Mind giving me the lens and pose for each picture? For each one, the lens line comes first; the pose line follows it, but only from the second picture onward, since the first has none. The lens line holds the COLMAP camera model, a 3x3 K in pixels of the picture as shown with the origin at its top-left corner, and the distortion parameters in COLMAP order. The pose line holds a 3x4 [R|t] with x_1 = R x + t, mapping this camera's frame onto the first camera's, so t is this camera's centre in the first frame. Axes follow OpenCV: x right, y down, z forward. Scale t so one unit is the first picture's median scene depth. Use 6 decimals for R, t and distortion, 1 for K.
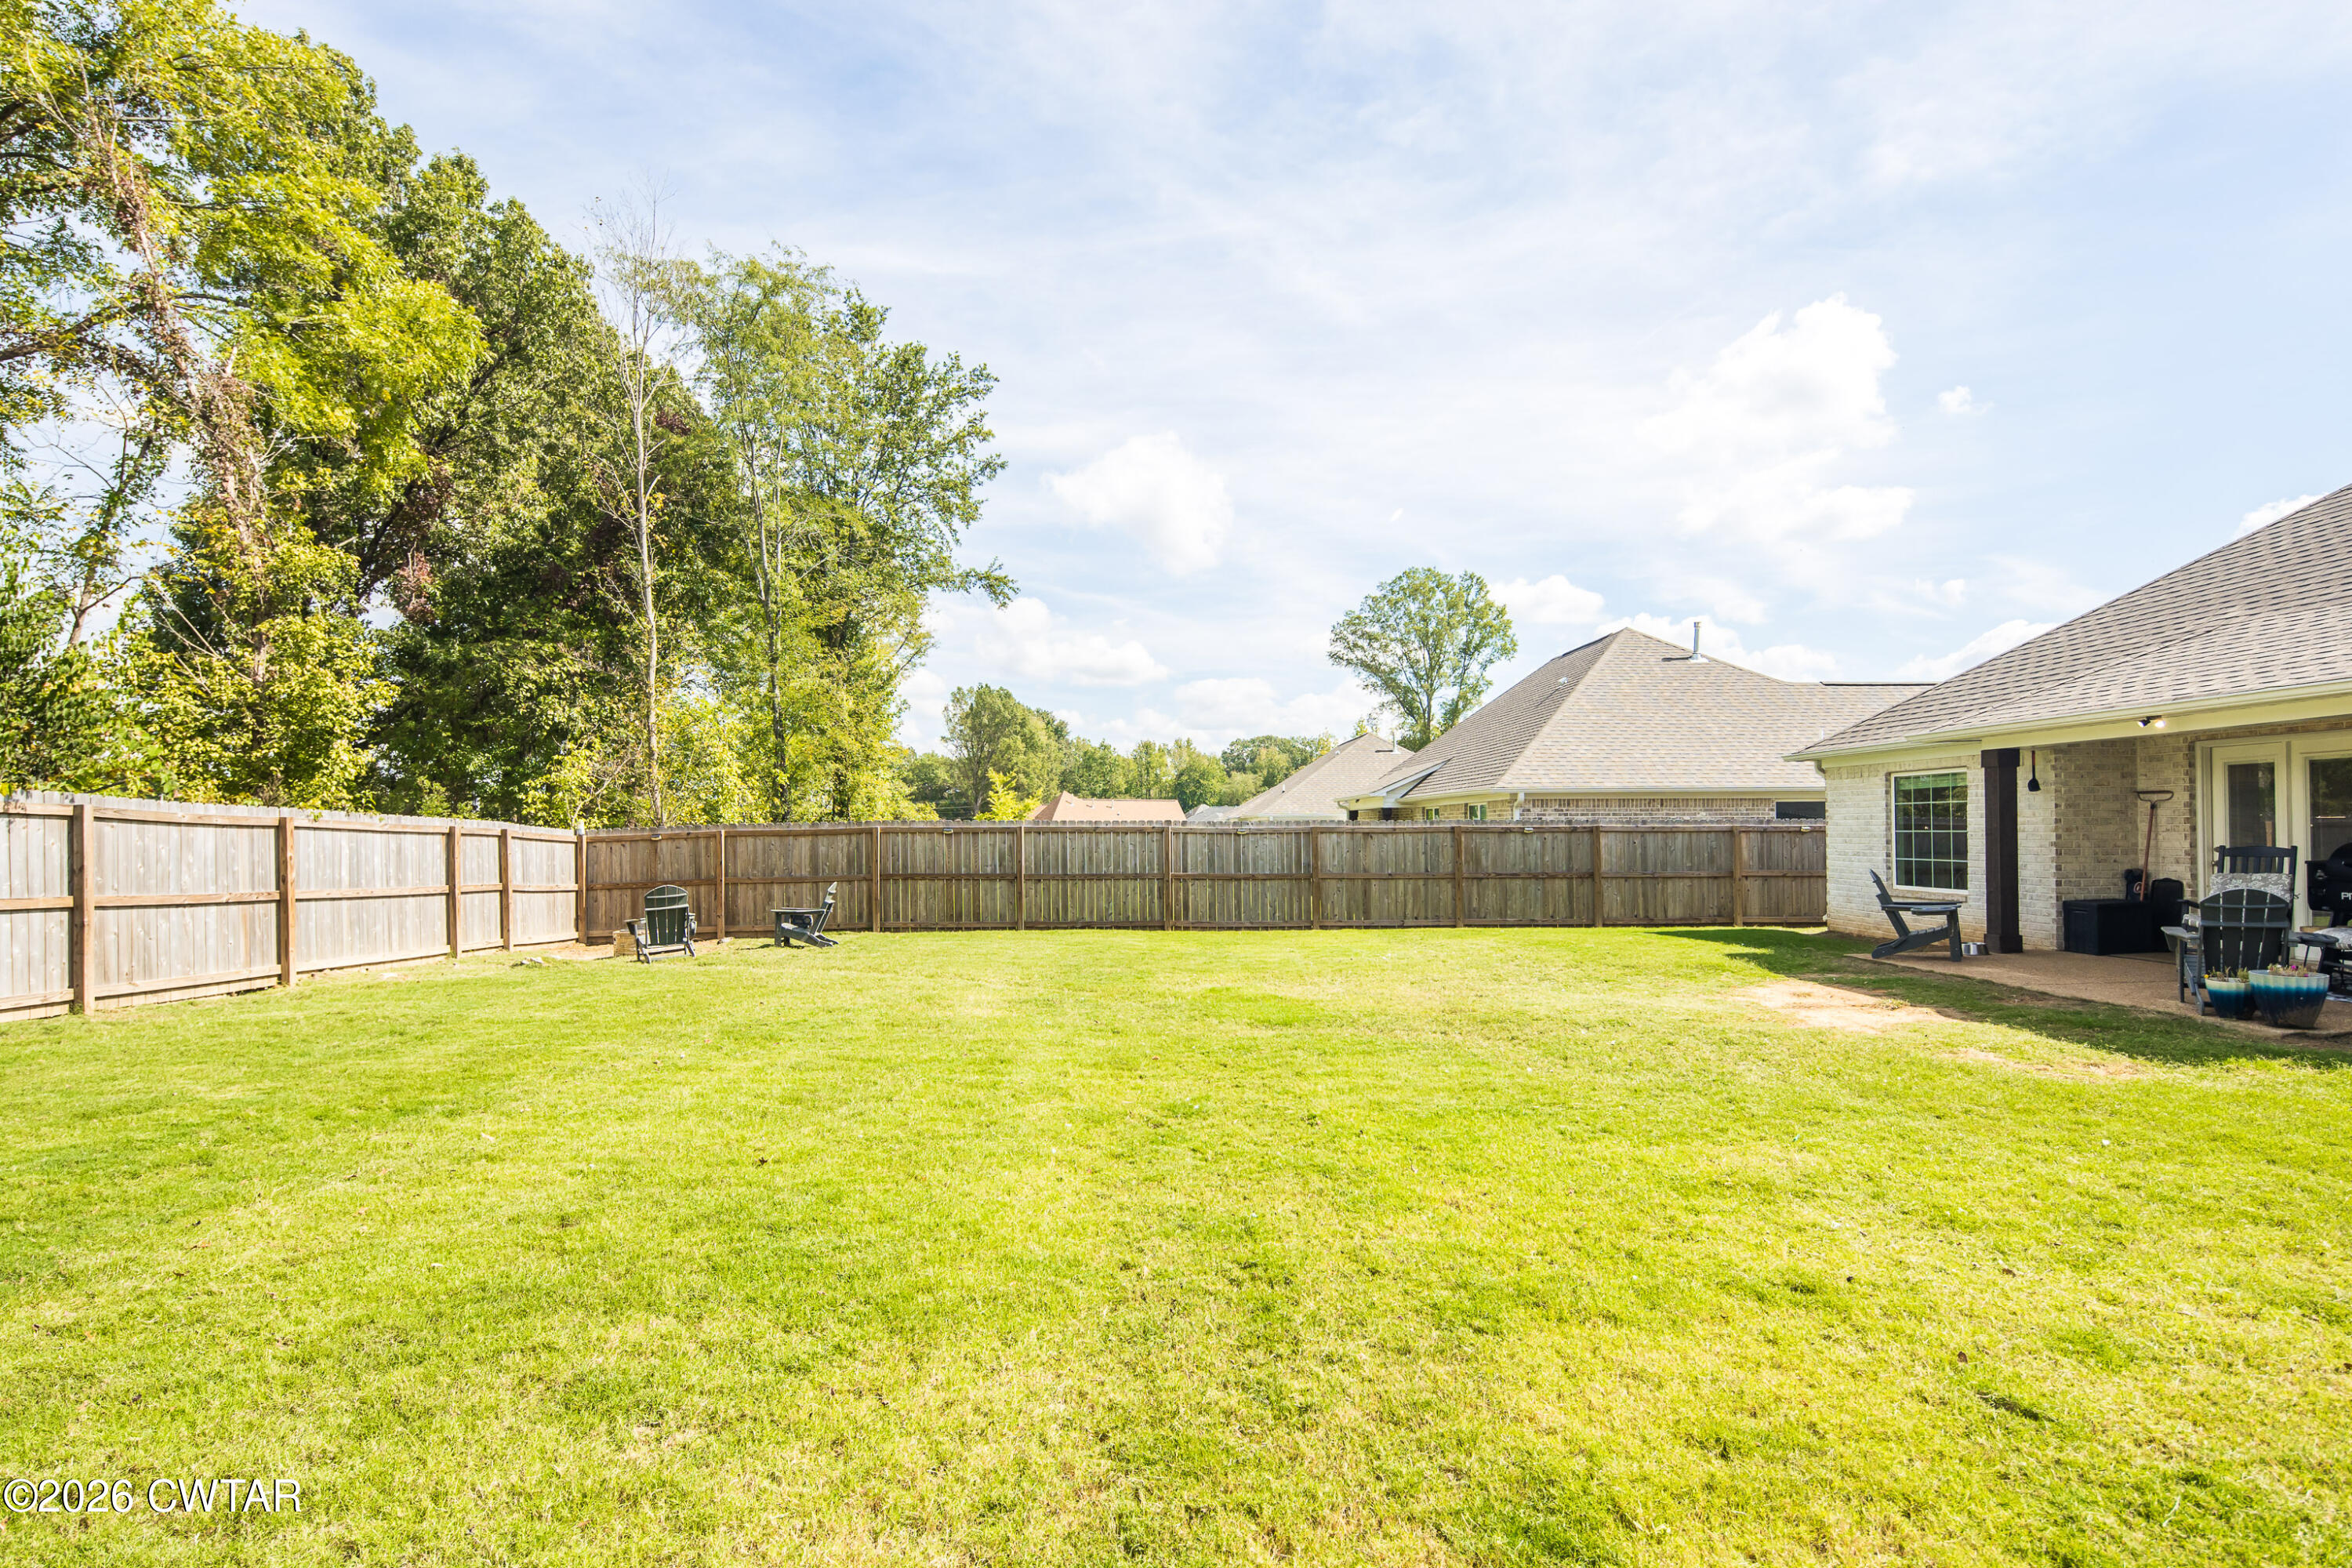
lens RADIAL K [[1172.1, 0, 1175.8], [0, 1172.1, 846.7], [0, 0, 1]] dist [0.003605, 0.000572]
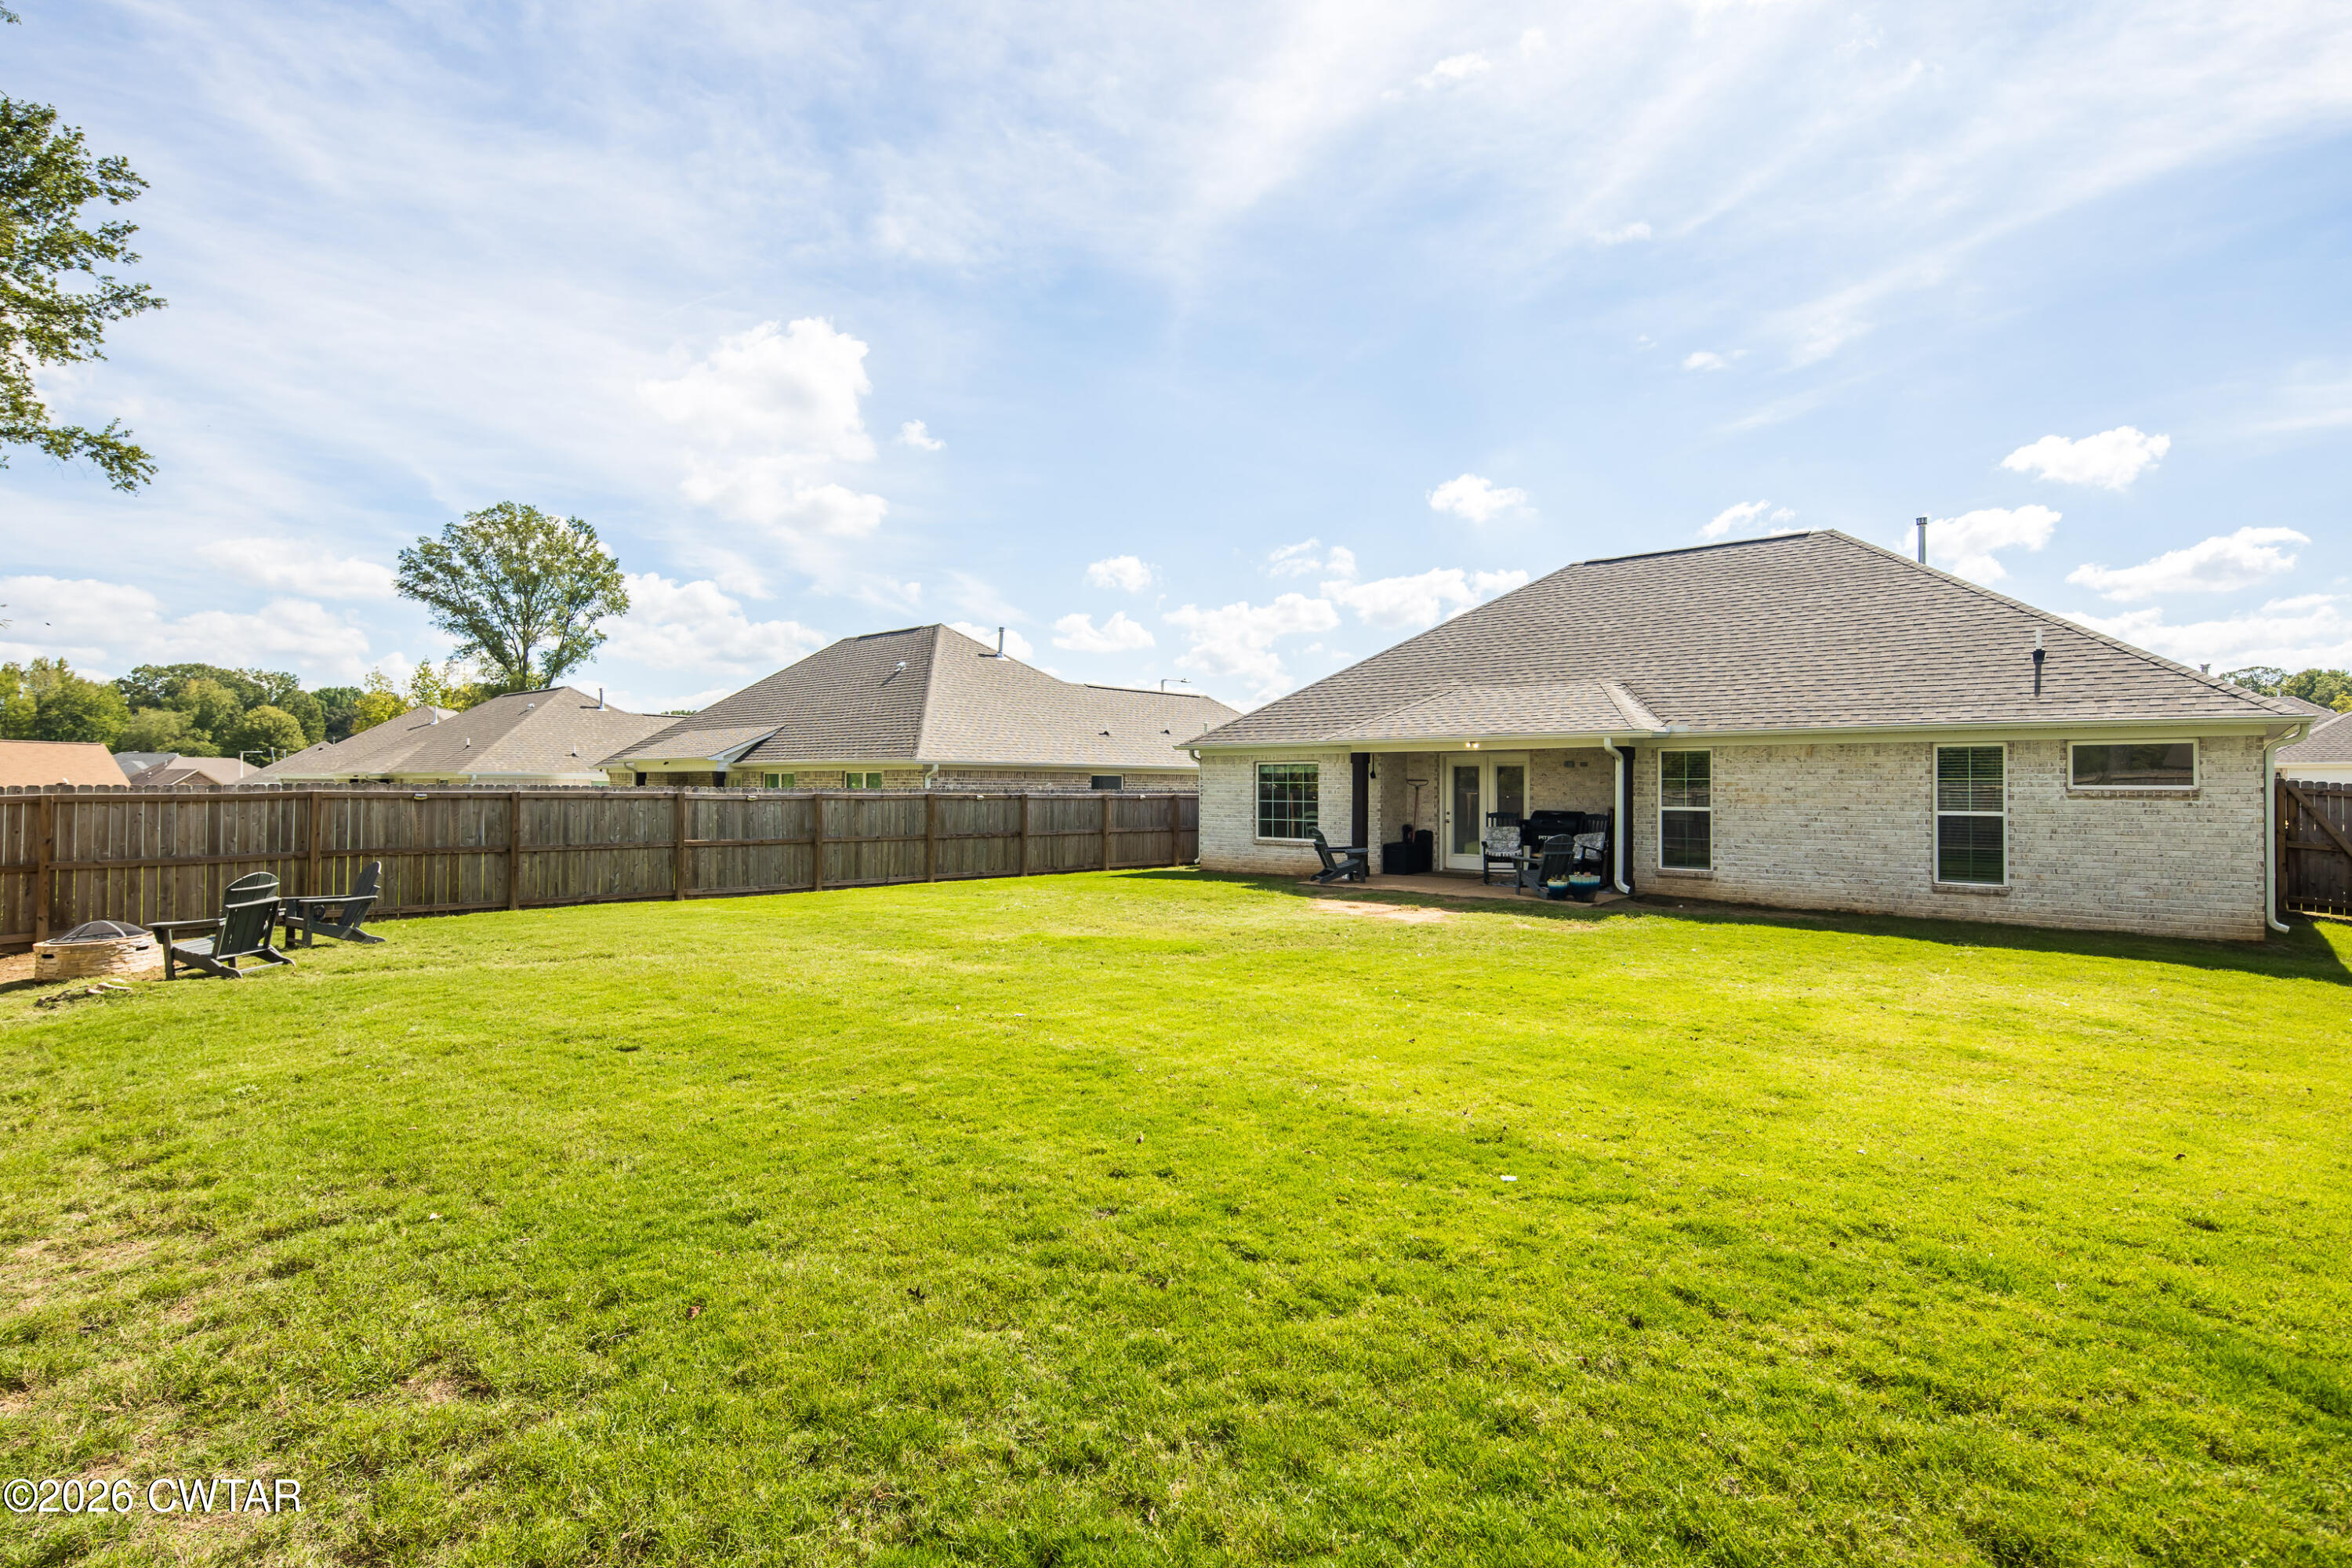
lens RADIAL K [[1148.7, 0, 1176.0], [0, 1148.7, 784.0], [0, 0, 1]] dist [-0.036693, 0.027672]
pose [[0.689924, 0.011425, 0.723792, -0.402046], [0.001345, 0.999853, -0.017065, -0.007699], [-0.723881, 0.012748, 0.689807, 0.052695]]
